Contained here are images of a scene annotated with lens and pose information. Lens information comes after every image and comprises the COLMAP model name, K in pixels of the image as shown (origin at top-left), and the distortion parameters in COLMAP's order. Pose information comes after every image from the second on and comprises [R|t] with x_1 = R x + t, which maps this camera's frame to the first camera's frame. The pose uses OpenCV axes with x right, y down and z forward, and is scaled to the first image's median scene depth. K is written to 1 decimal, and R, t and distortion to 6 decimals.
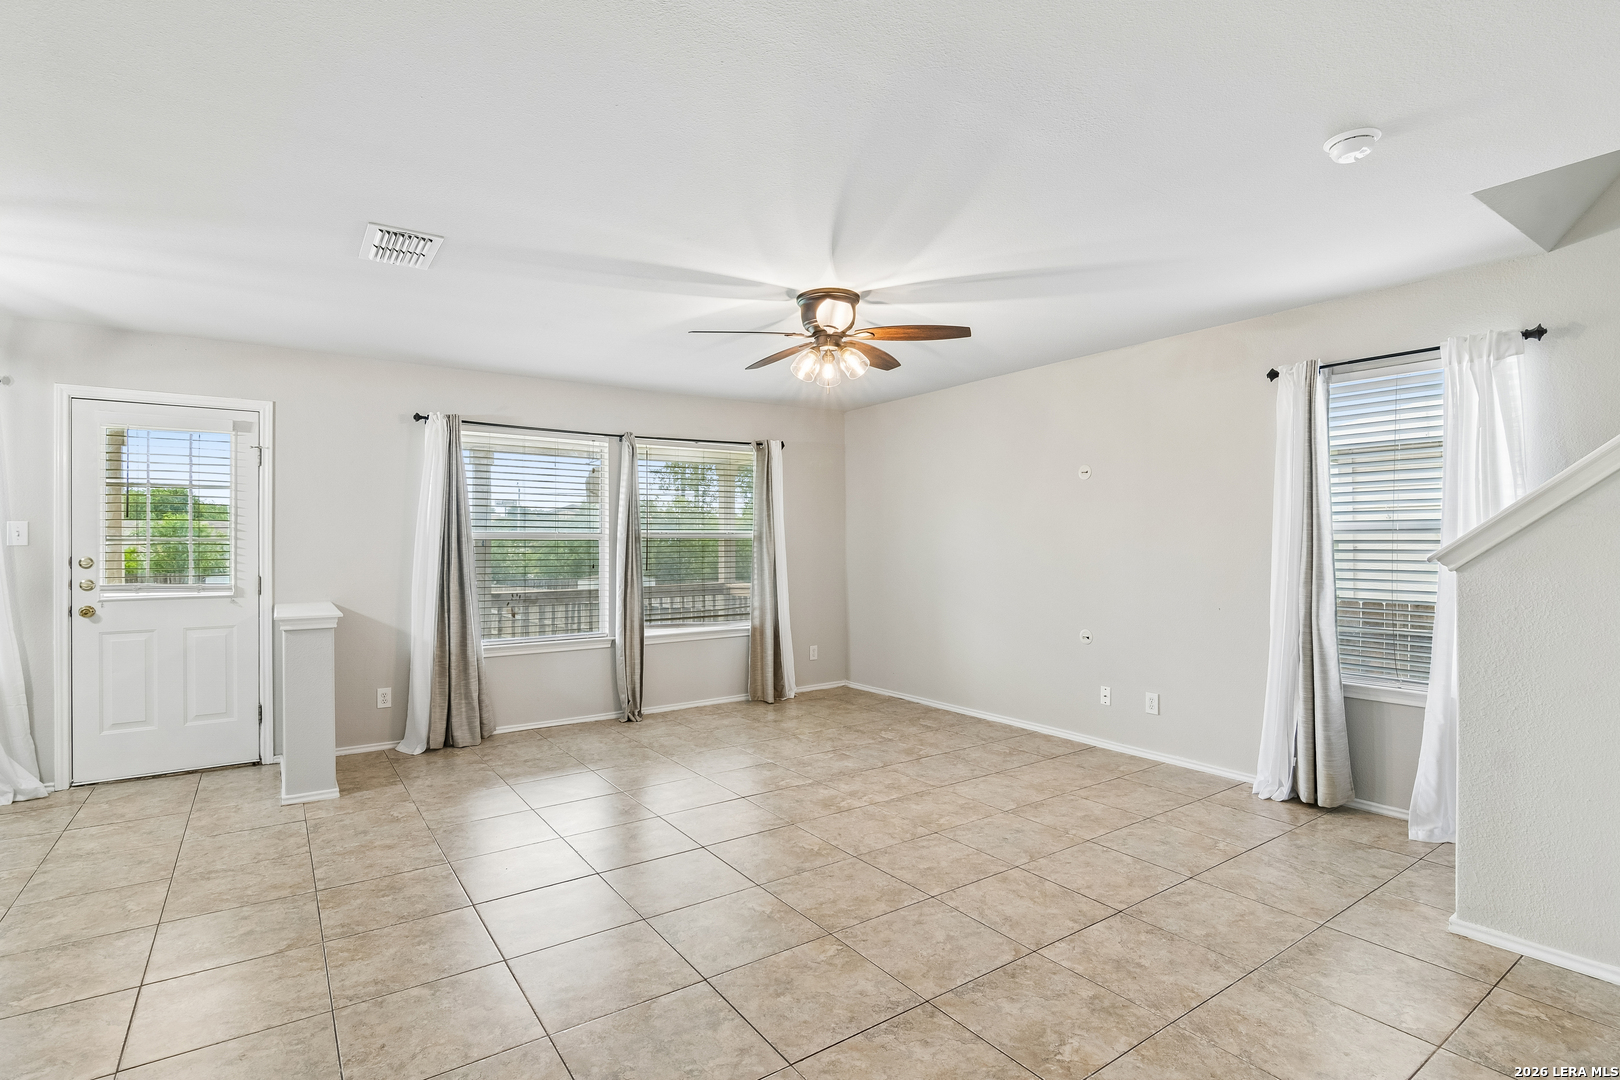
lens RADIAL K [[782.4, 0, 811.2], [0, 782.4, 537.6], [0, 0, 1]] dist [-0.004467, -0.006516]
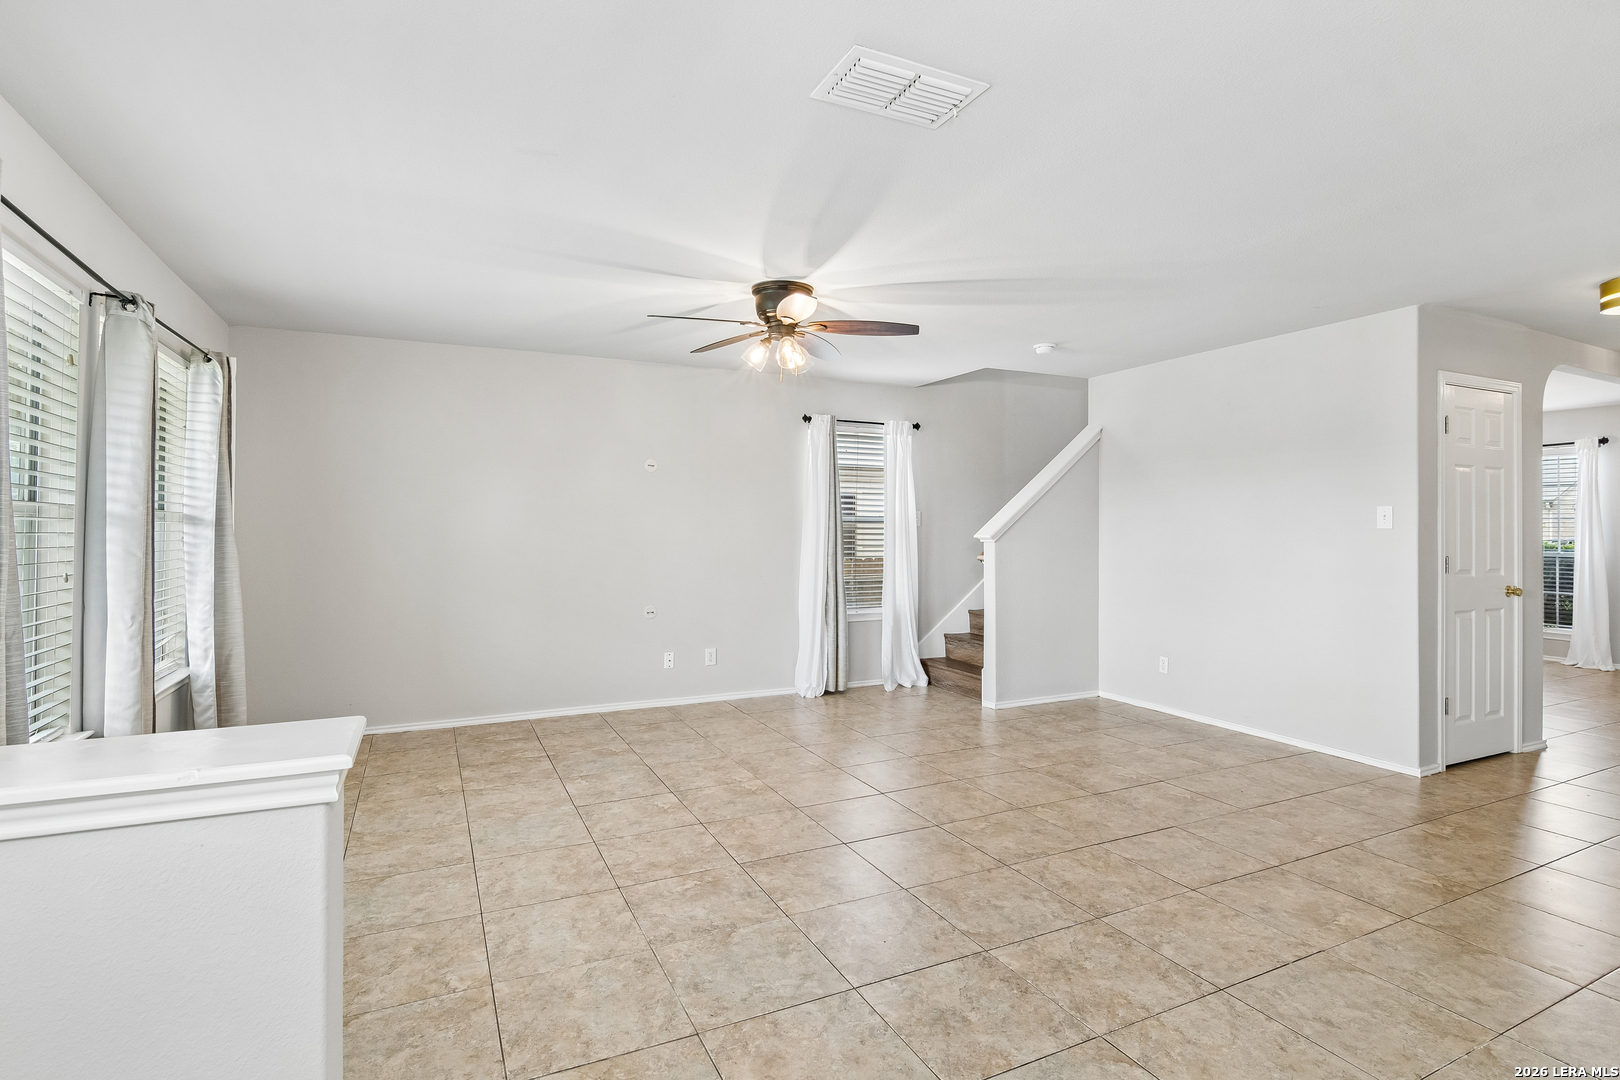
lens RADIAL K [[799.9, 0, 810.4], [0, 799.9, 518.1], [0, 0, 1]] dist [-0.009323, -0.003711]
pose [[0.160328, 0.015515, 0.986942, -0.889457], [-0.007912, 0.999865, -0.014433, 0.007720], [-0.987032, -0.005494, 0.160429, 0.702208]]
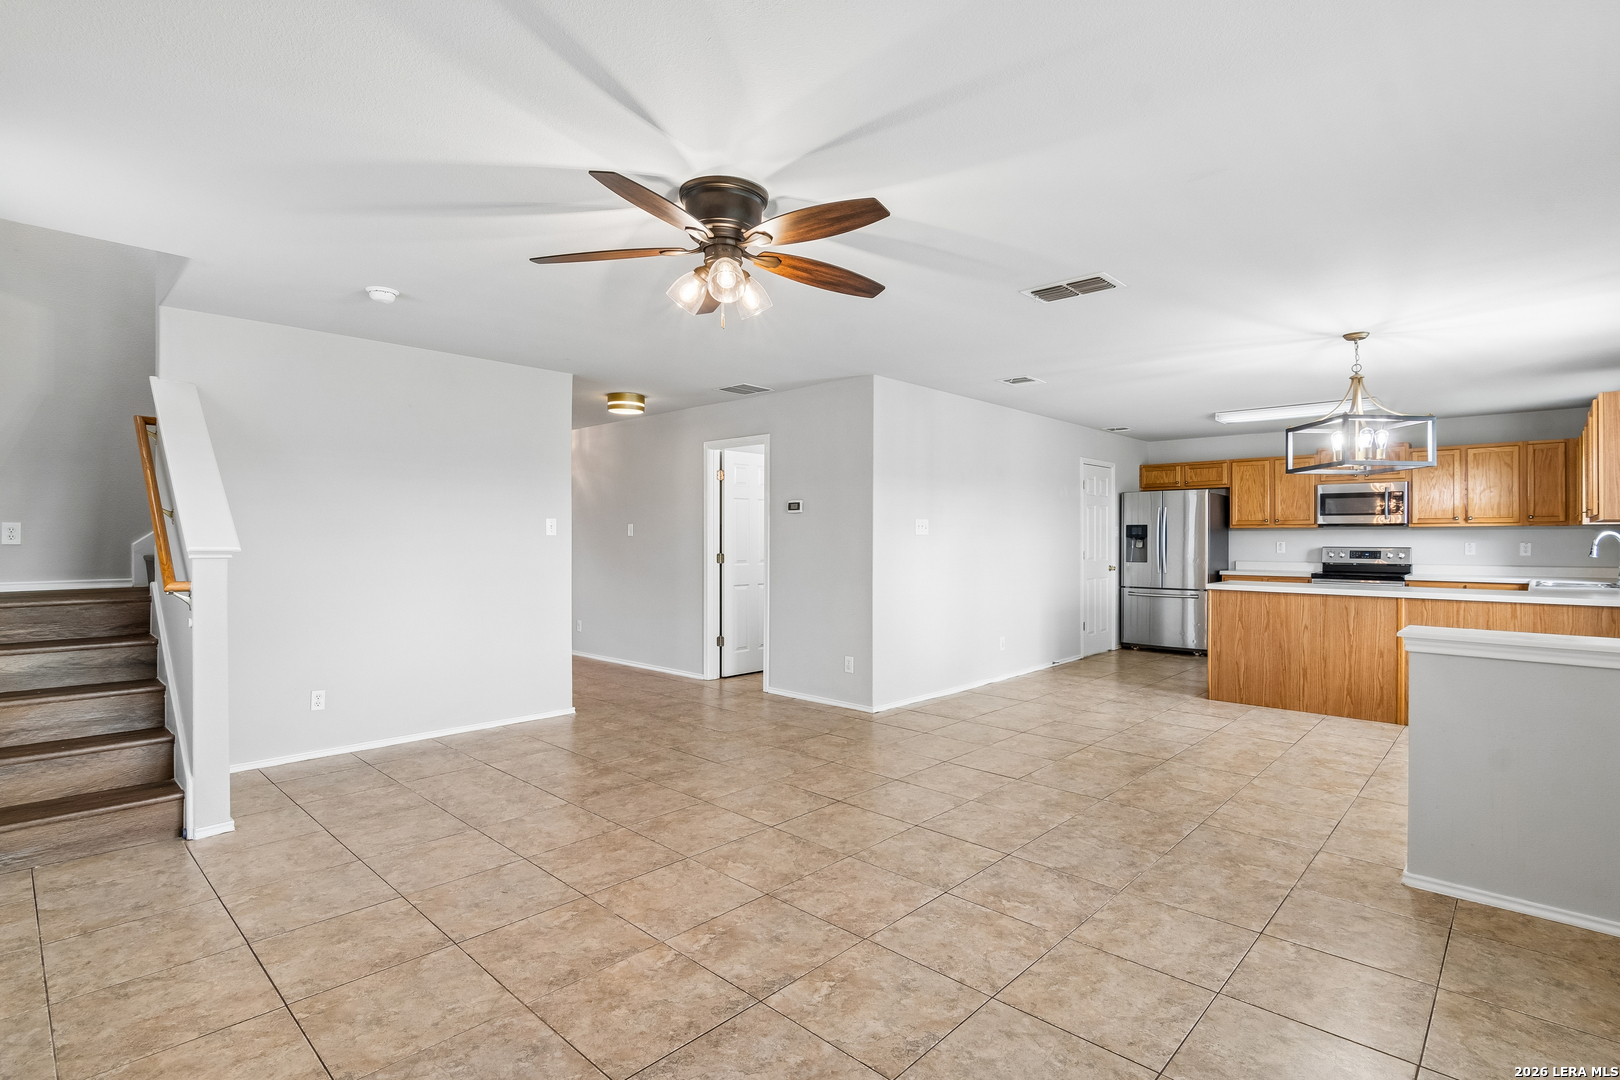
lens RADIAL K [[782.4, 0, 815.8], [0, 782.4, 532.3], [0, 0, 1]] dist [-0.004467, -0.006516]
pose [[-0.978001, -0.000068, -0.208601, 0.079286], [0.001876, 0.999957, -0.009125, 0.009148], [0.208592, -0.009316, -0.977958, 1.524613]]
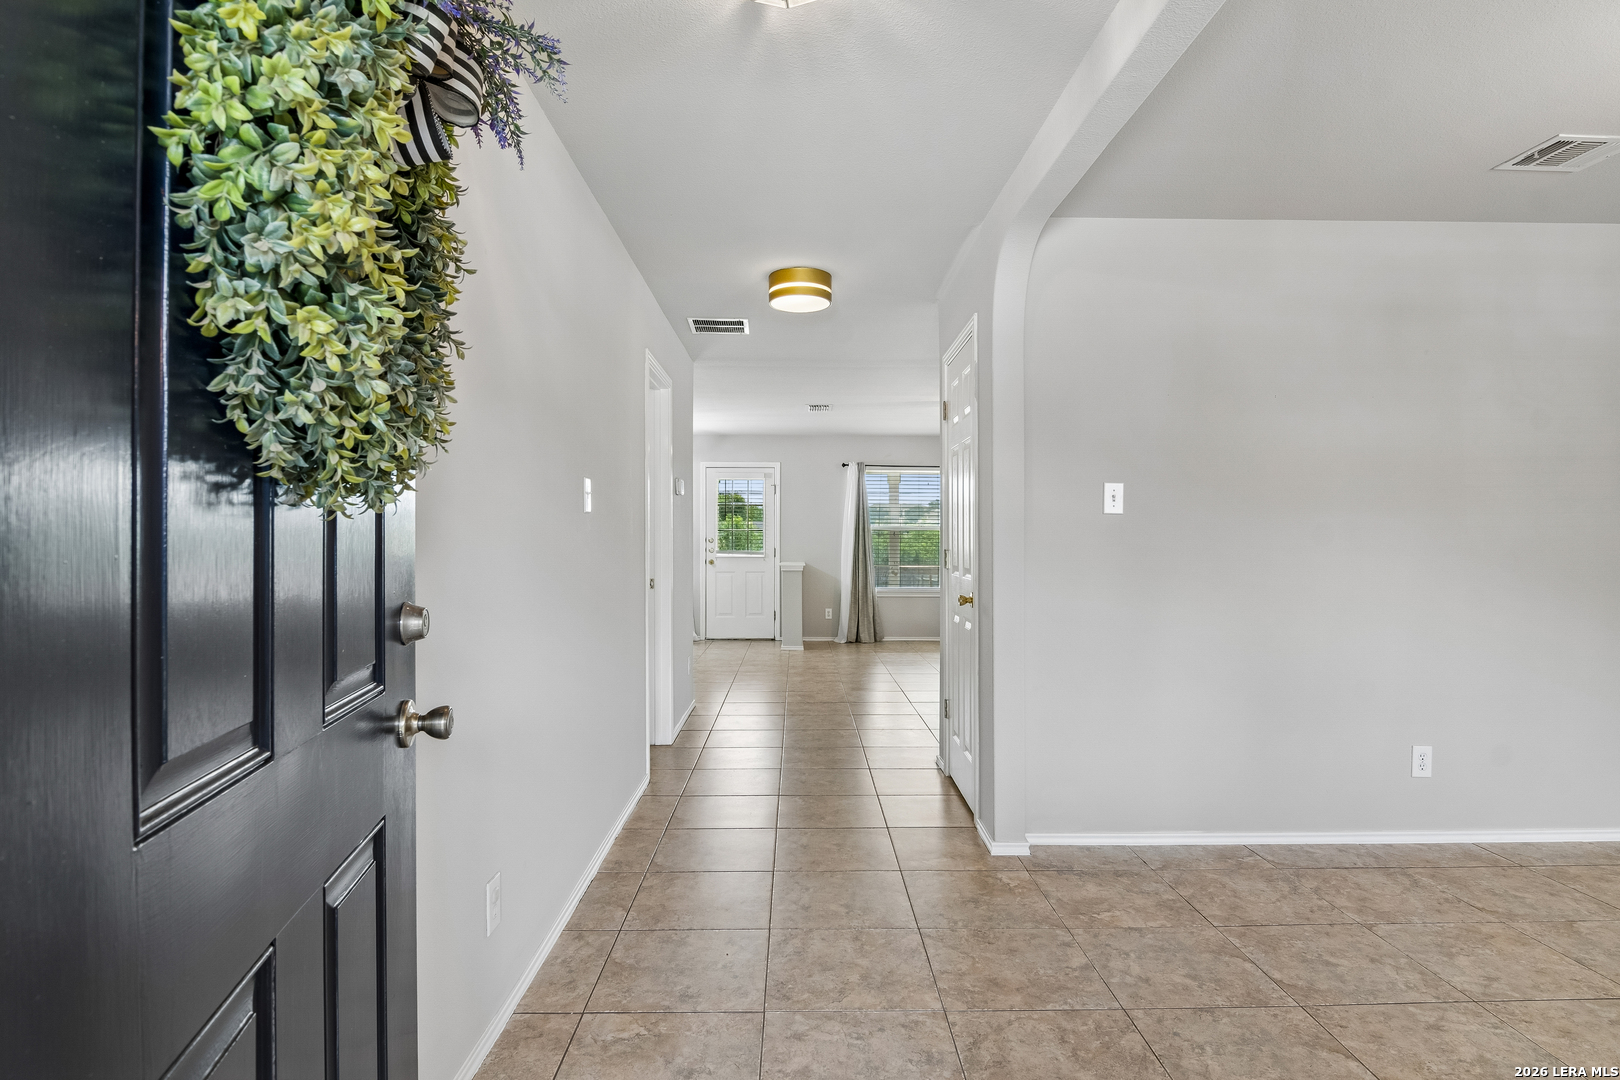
lens RADIAL K [[821.7, 0, 770.6], [0, 821.7, 574.2], [0, 0, 1]] dist [-0.000606, -0.000074]
pose [[0.821034, 0.014267, -0.570701, 0.568403], [-0.002860, 0.999778, 0.020879, 0.079595], [0.570873, -0.015510, 0.820892, -0.857290]]
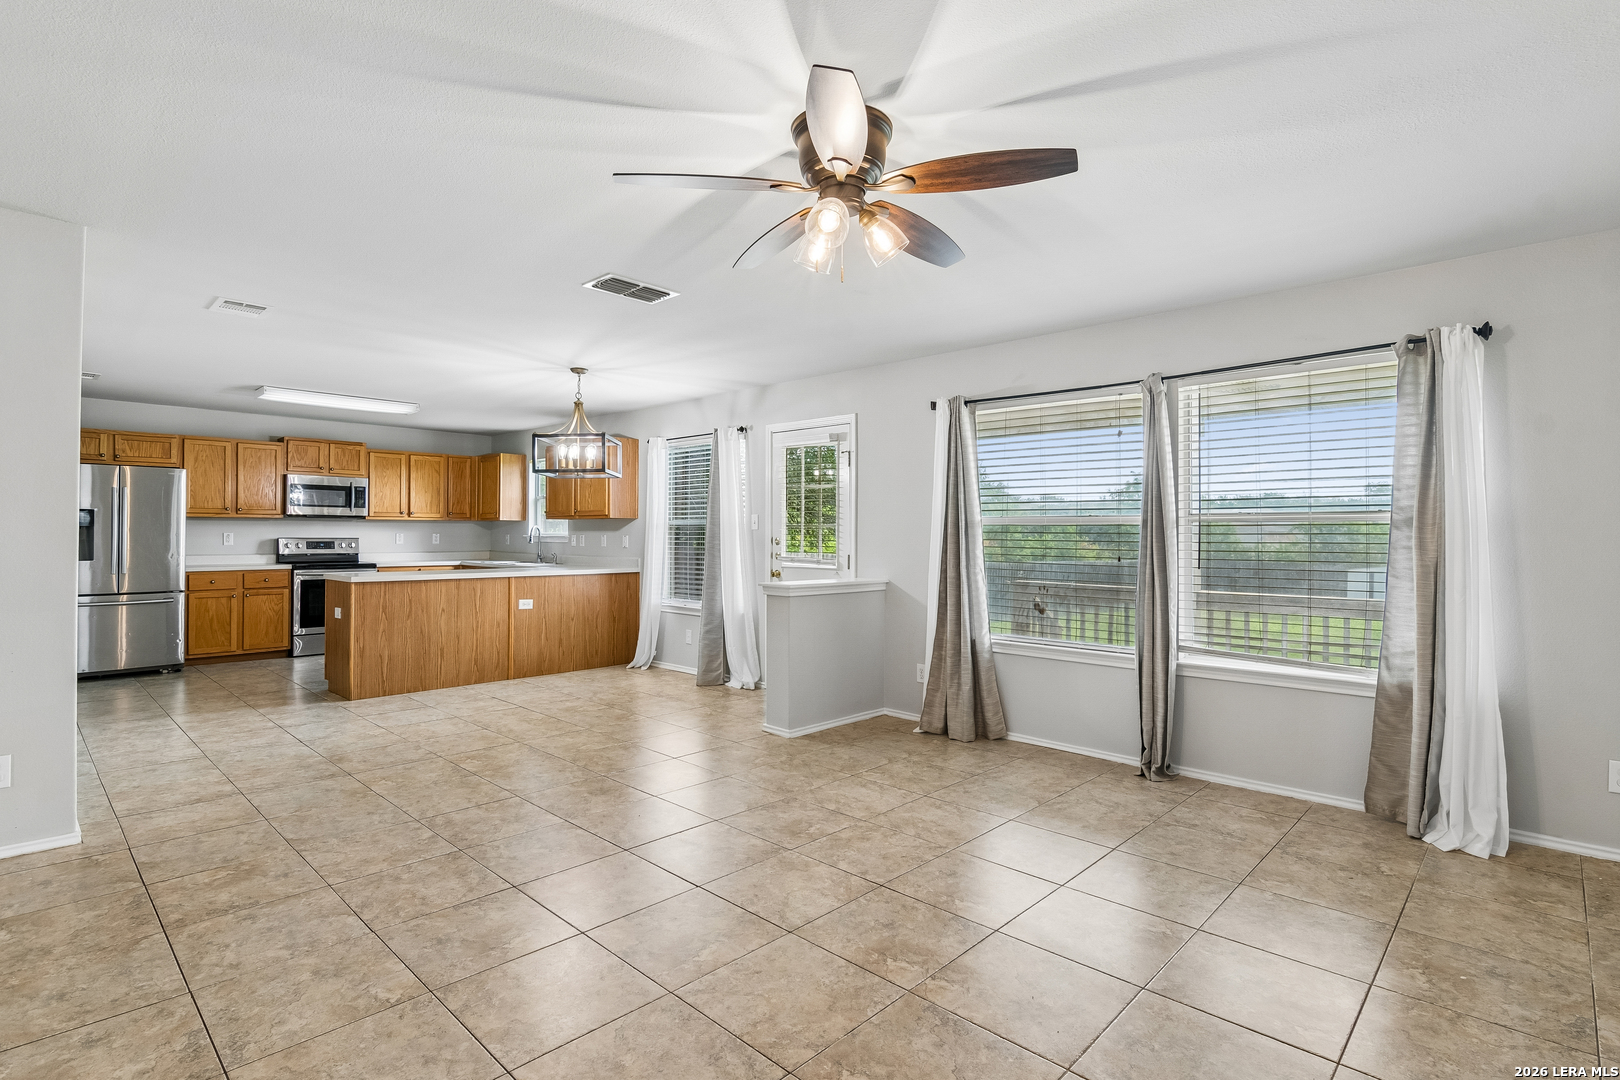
lens RADIAL K [[782.4, 0, 809.2], [0, 782.4, 527.0], [0, 0, 1]] dist [-0.004467, -0.006516]
pose [[0.197042, -0.005669, -0.980379, 0.559438], [-0.000910, 0.999982, -0.005965, 0.013442], [0.980395, 0.002068, 0.197033, 0.753845]]
